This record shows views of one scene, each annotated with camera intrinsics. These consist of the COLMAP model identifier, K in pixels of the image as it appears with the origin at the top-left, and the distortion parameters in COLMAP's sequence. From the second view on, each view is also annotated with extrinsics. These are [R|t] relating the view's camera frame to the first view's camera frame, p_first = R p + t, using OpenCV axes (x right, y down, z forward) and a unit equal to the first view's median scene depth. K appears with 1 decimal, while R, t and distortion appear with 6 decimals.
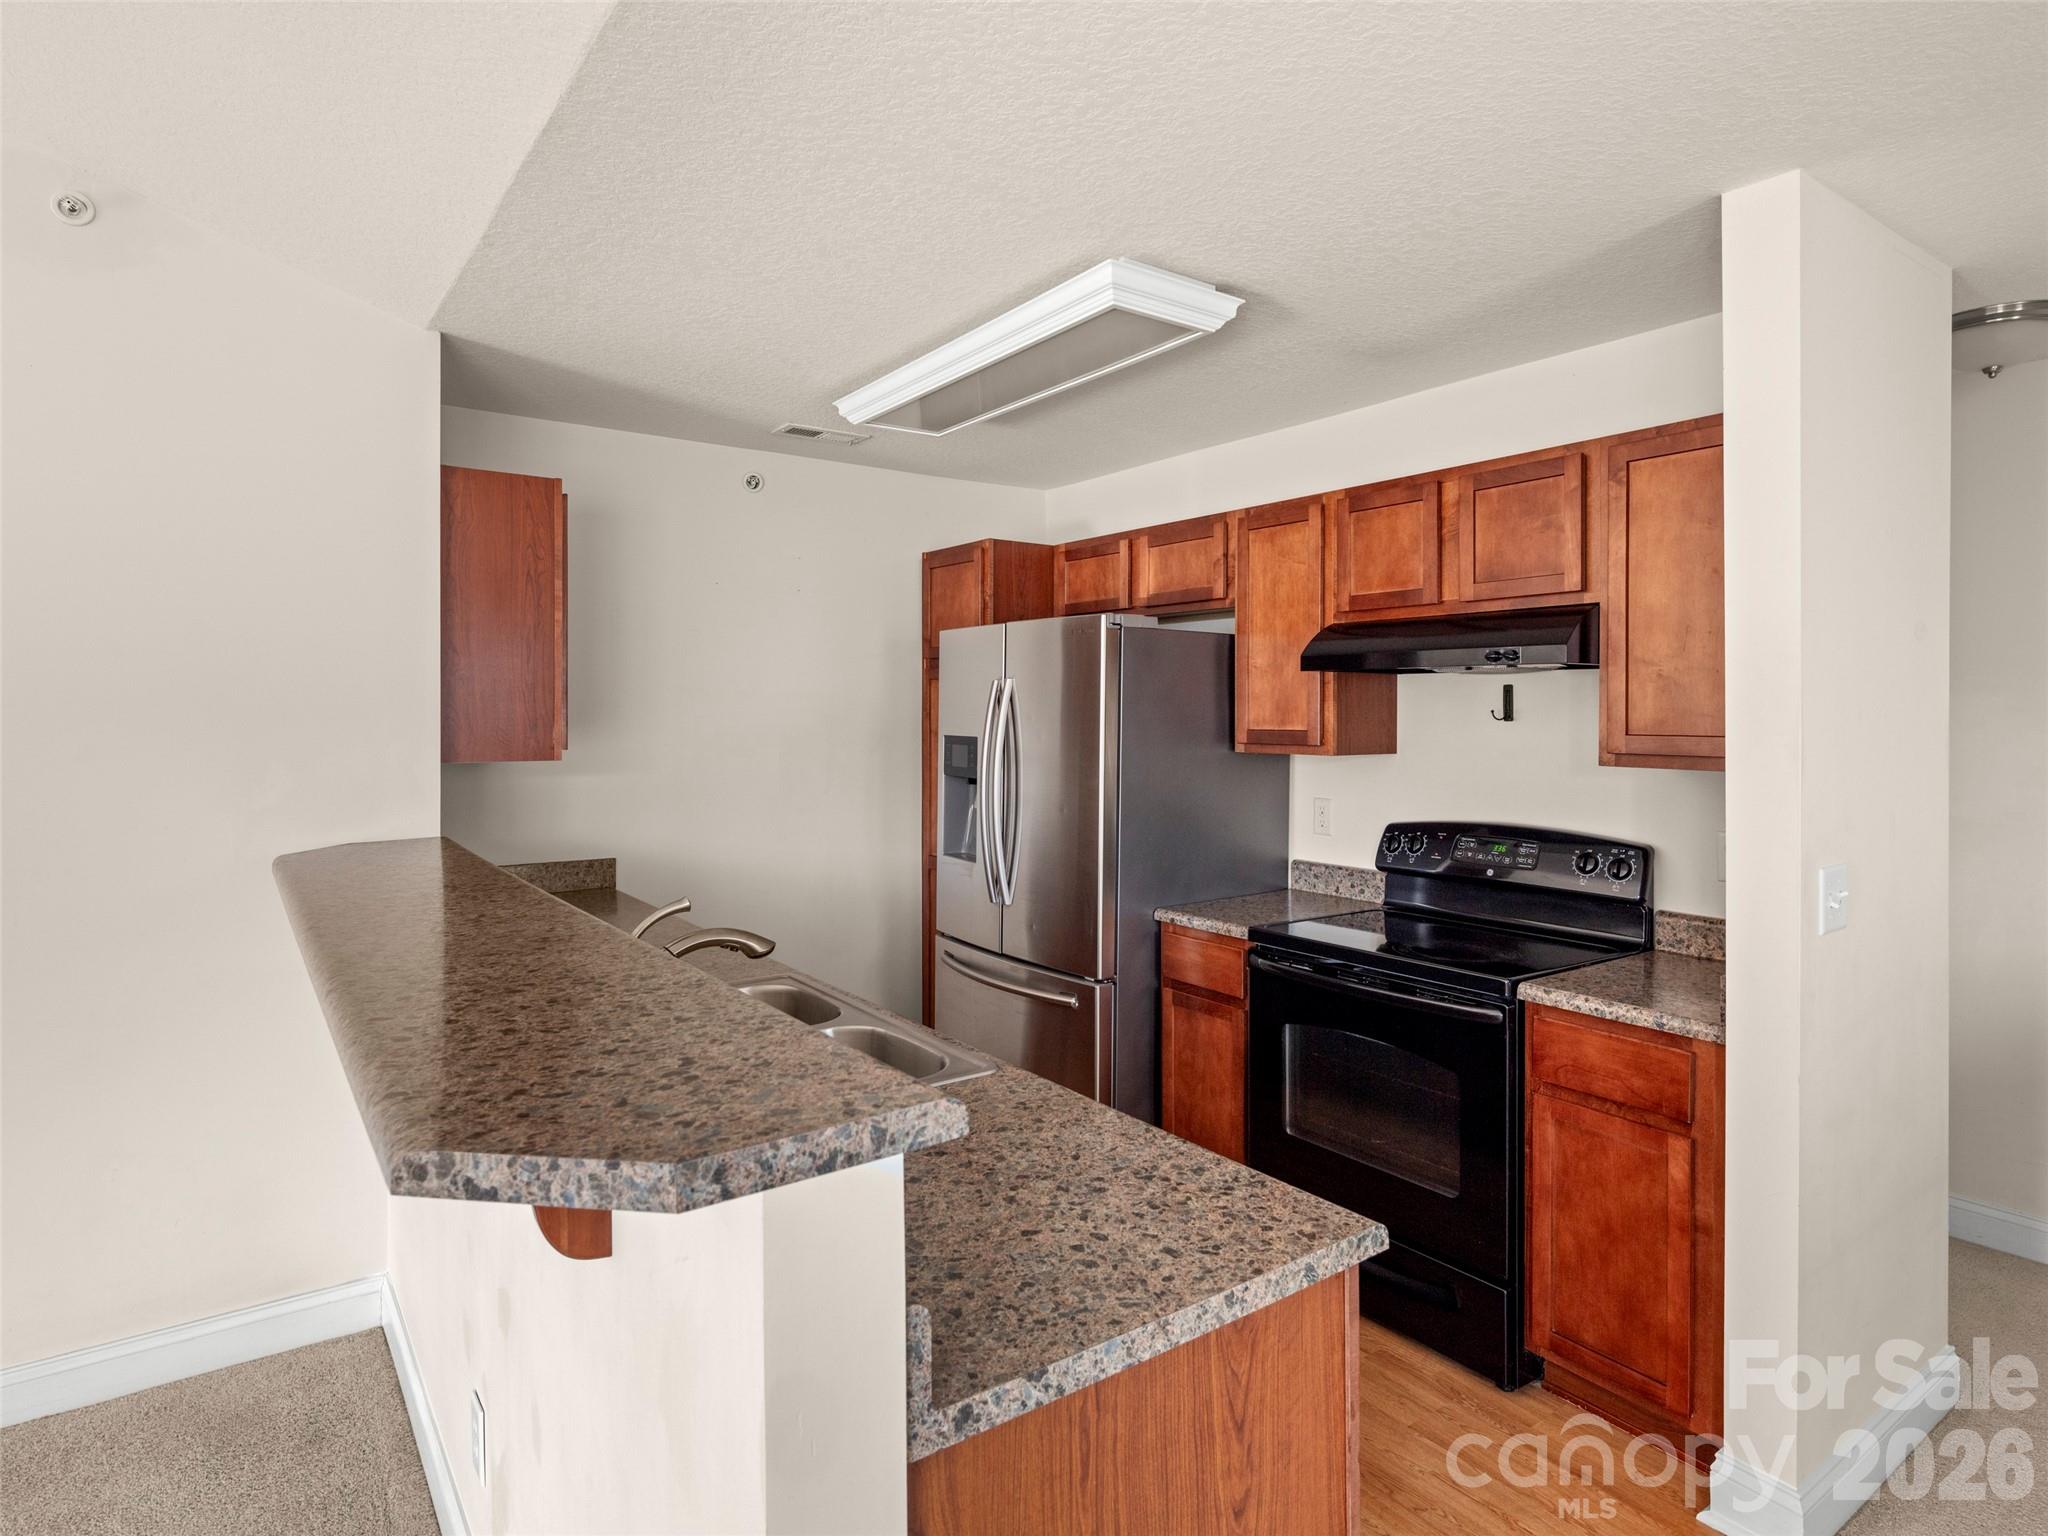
lens RADIAL K [[1128.1, 0, 1018.7], [0, 1128.1, 721.5], [0, 0, 1]] dist [0.010001, -0.004247]
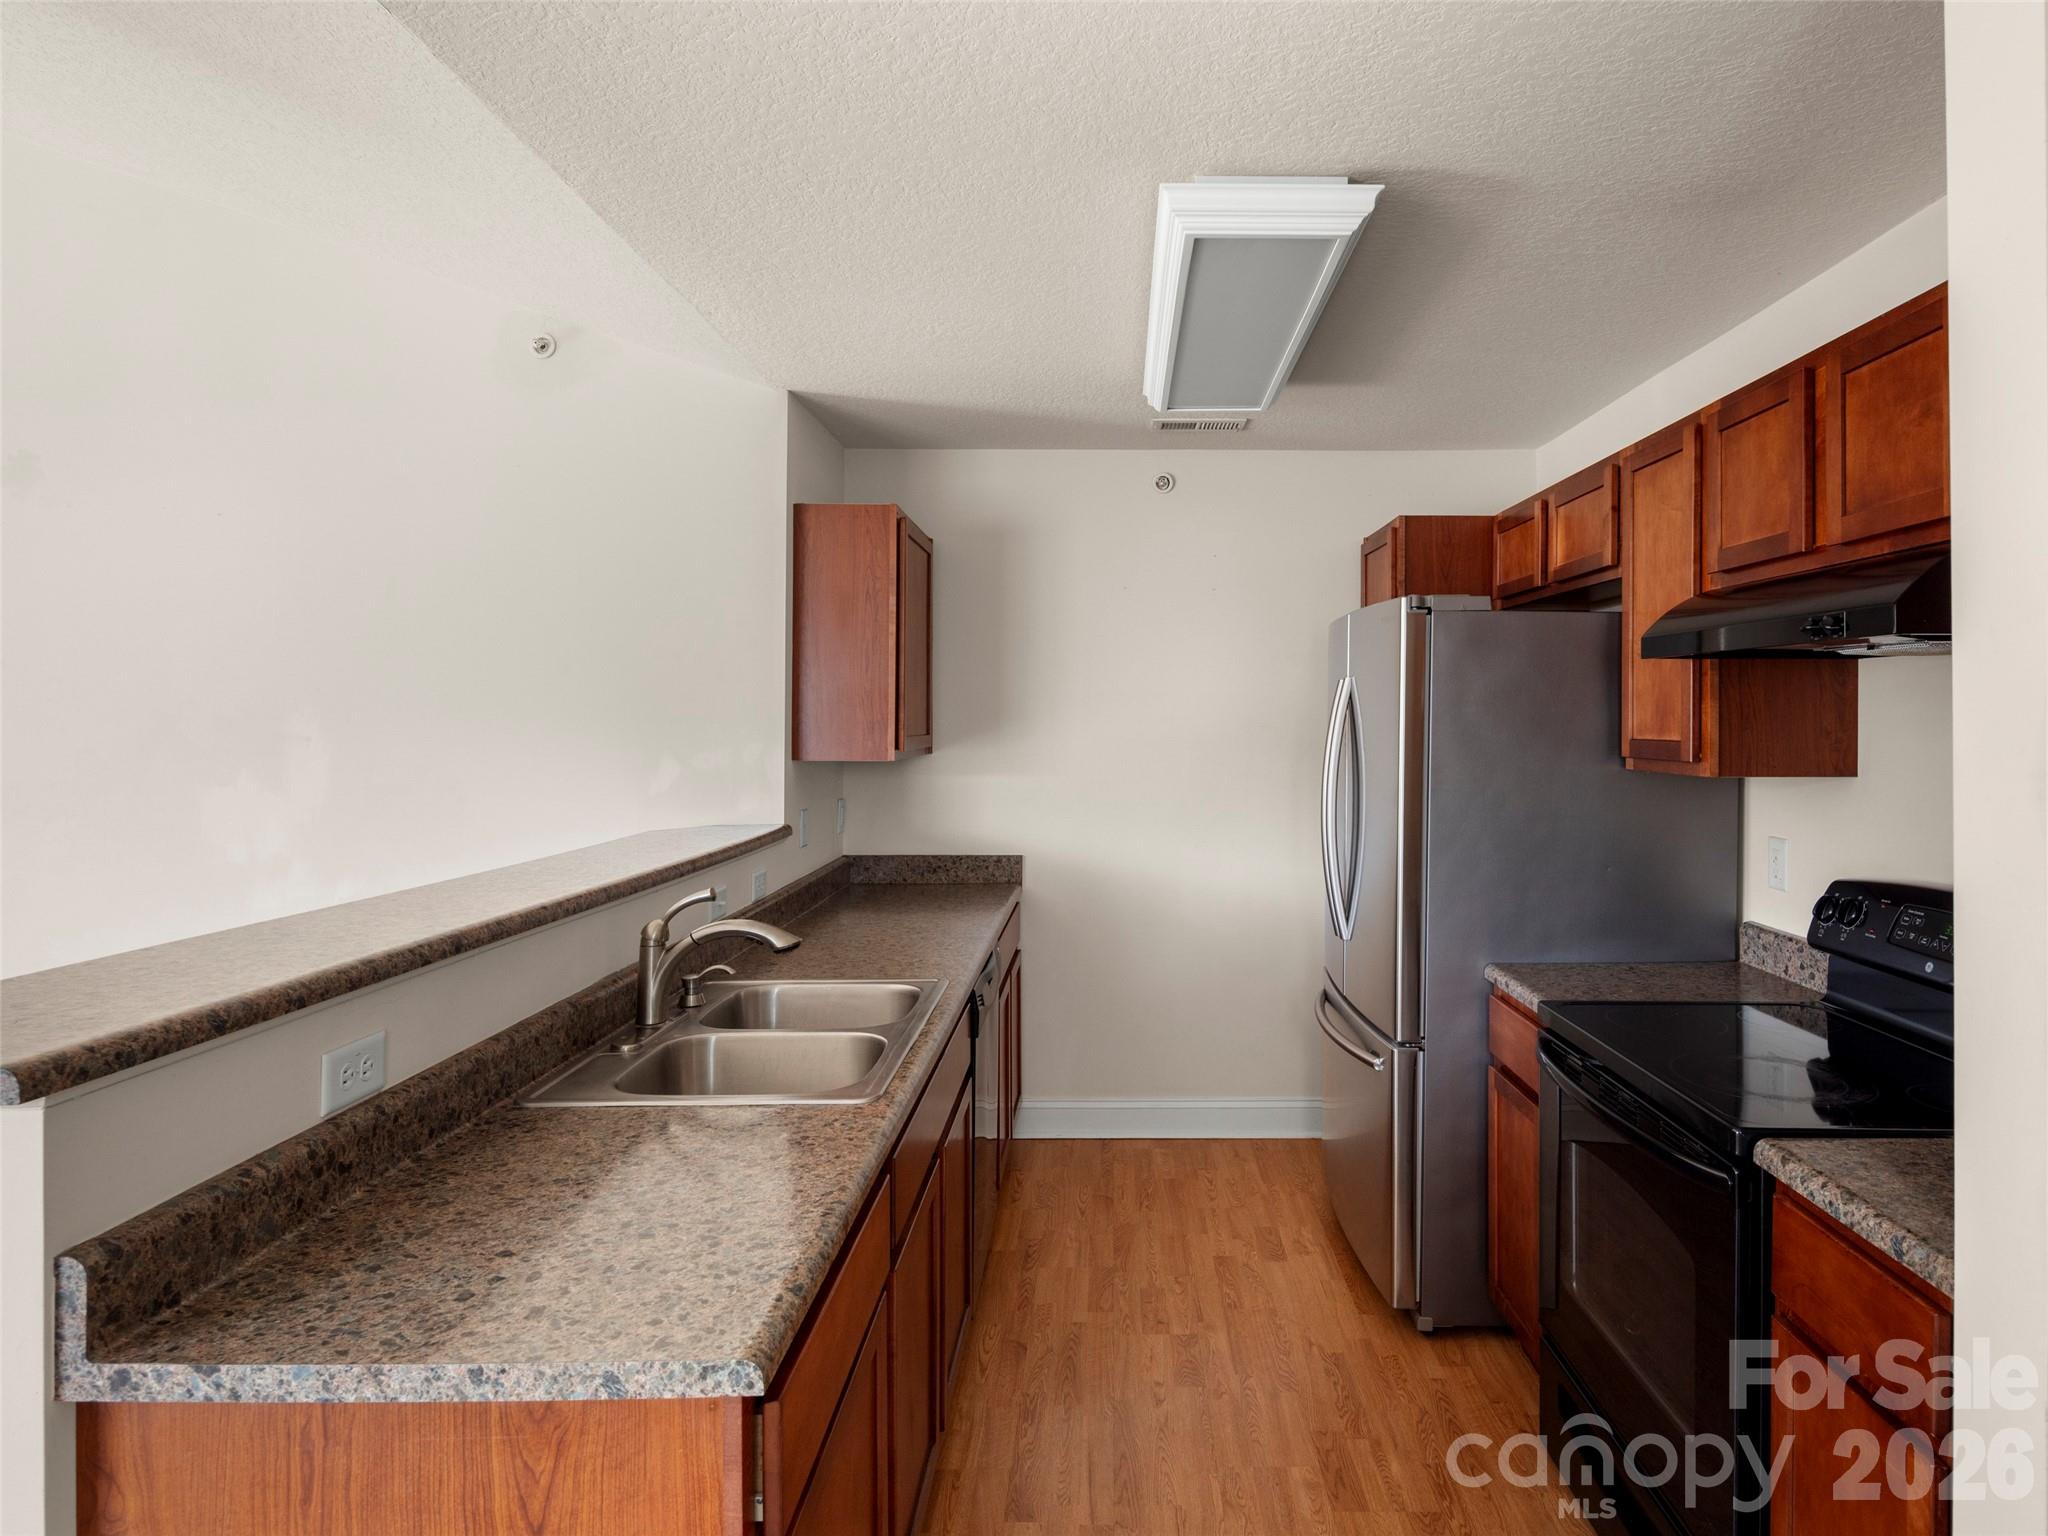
lens RADIAL K [[1165.0, 0, 1118.8], [0, 1165.0, 712.4], [0, 0, 1]] dist [0.006542, -0.005064]
pose [[0.818276, -0.003395, -0.574815, 1.047204], [-0.004321, 0.999918, -0.012057, 0.000657], [0.574809, 0.012349, 0.818194, 0.497368]]
